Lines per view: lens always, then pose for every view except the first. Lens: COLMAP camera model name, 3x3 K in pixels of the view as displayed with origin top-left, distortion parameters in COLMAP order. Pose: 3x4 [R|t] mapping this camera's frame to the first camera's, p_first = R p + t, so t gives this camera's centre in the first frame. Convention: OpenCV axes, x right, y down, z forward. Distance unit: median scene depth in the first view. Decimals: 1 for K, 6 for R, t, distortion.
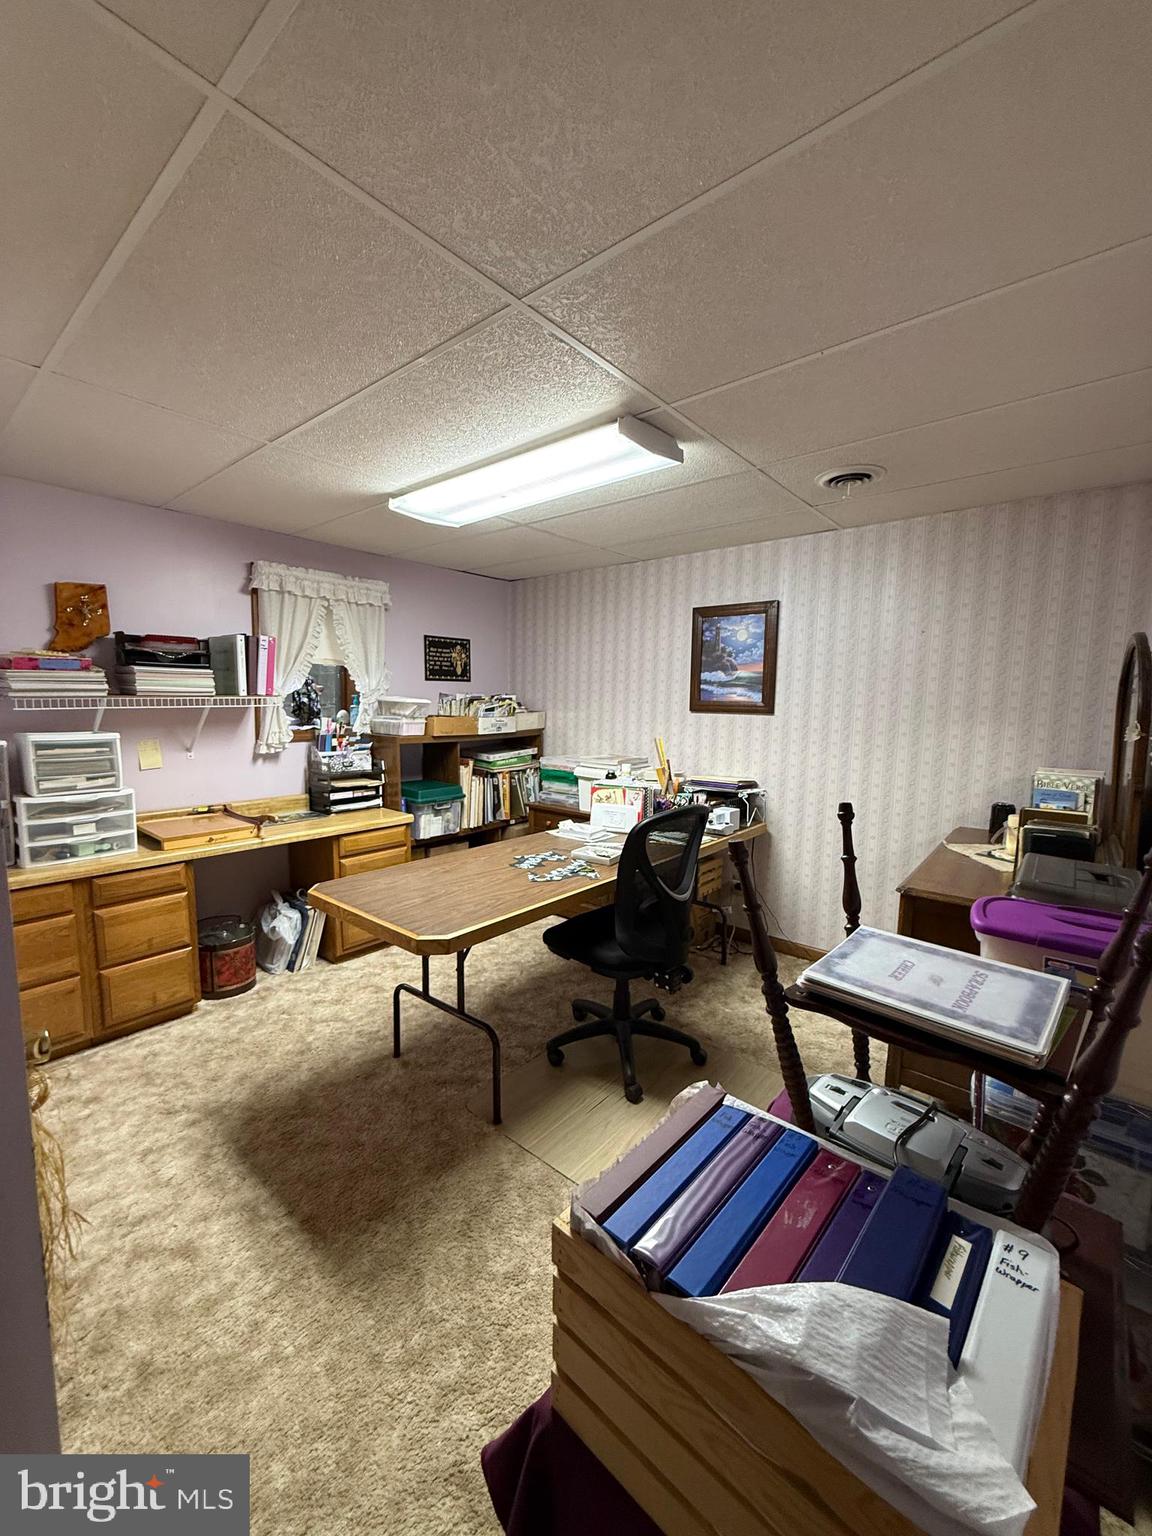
lens RADIAL K [[610.0, 0, 576.2], [0, 610.0, 764.9], [0, 0, 1]] dist [0.001276, -0.000143]
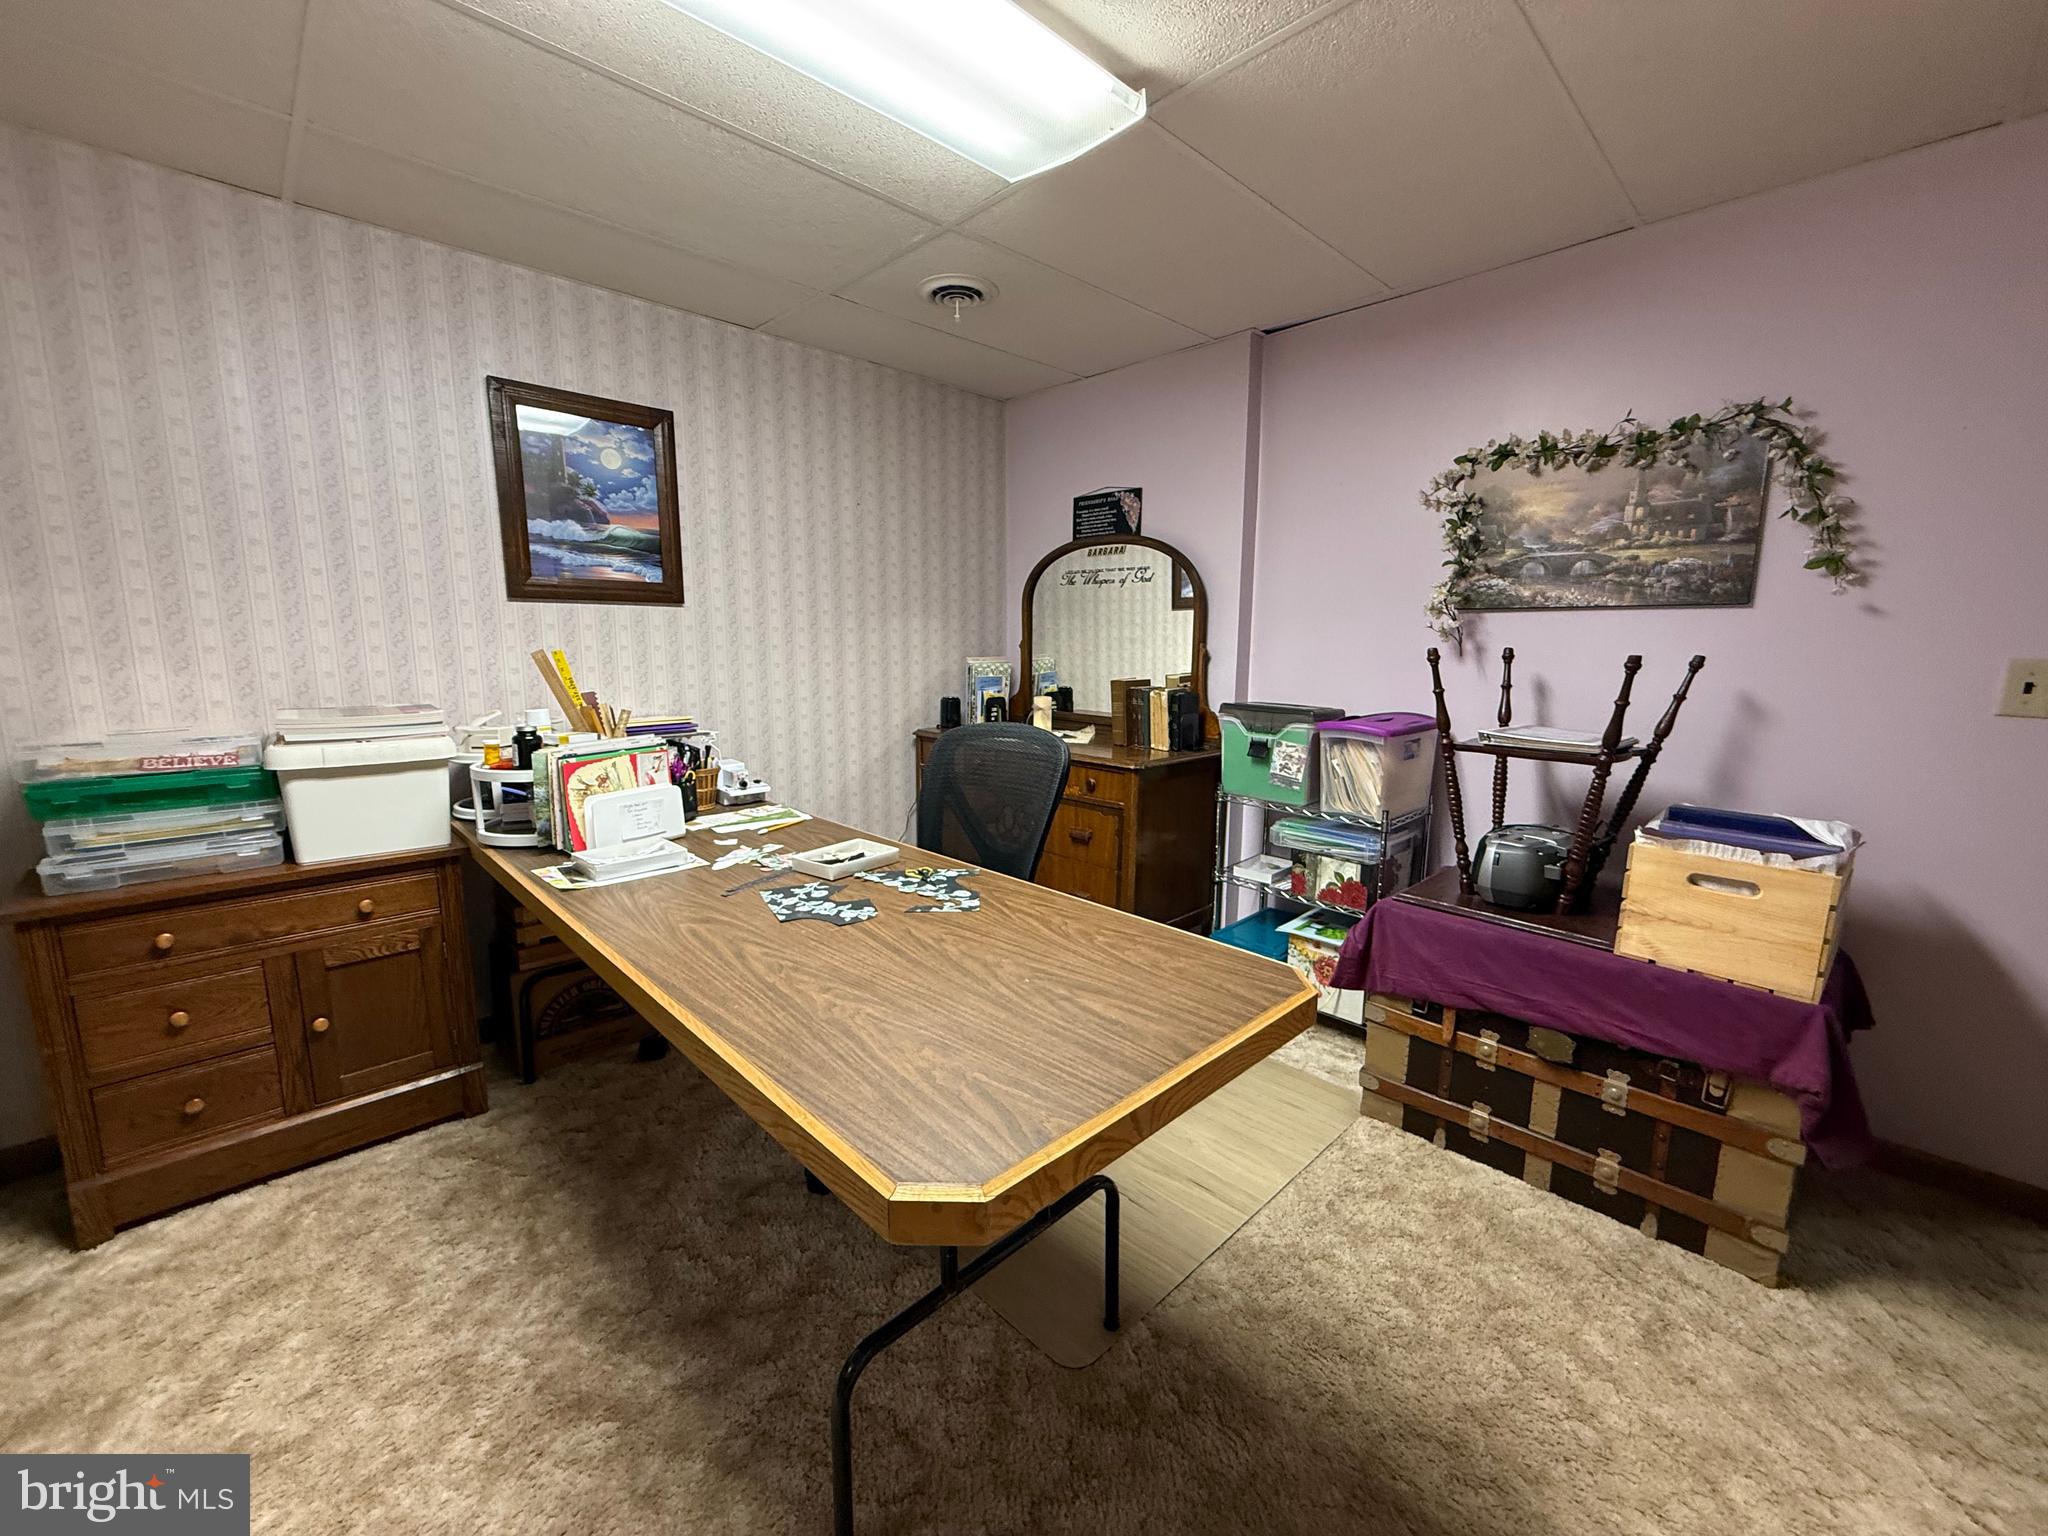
lens RADIAL K [[813.3, 0, 1021.5], [0, 813.3, 767.9], [0, 0, 1]] dist [0.001276, -0.000143]
pose [[0.105895, -0.170766, 0.979605, -0.466765], [0.102916, 0.981735, 0.160012, -0.017975], [-0.989037, 0.083872, 0.121535, 0.577077]]
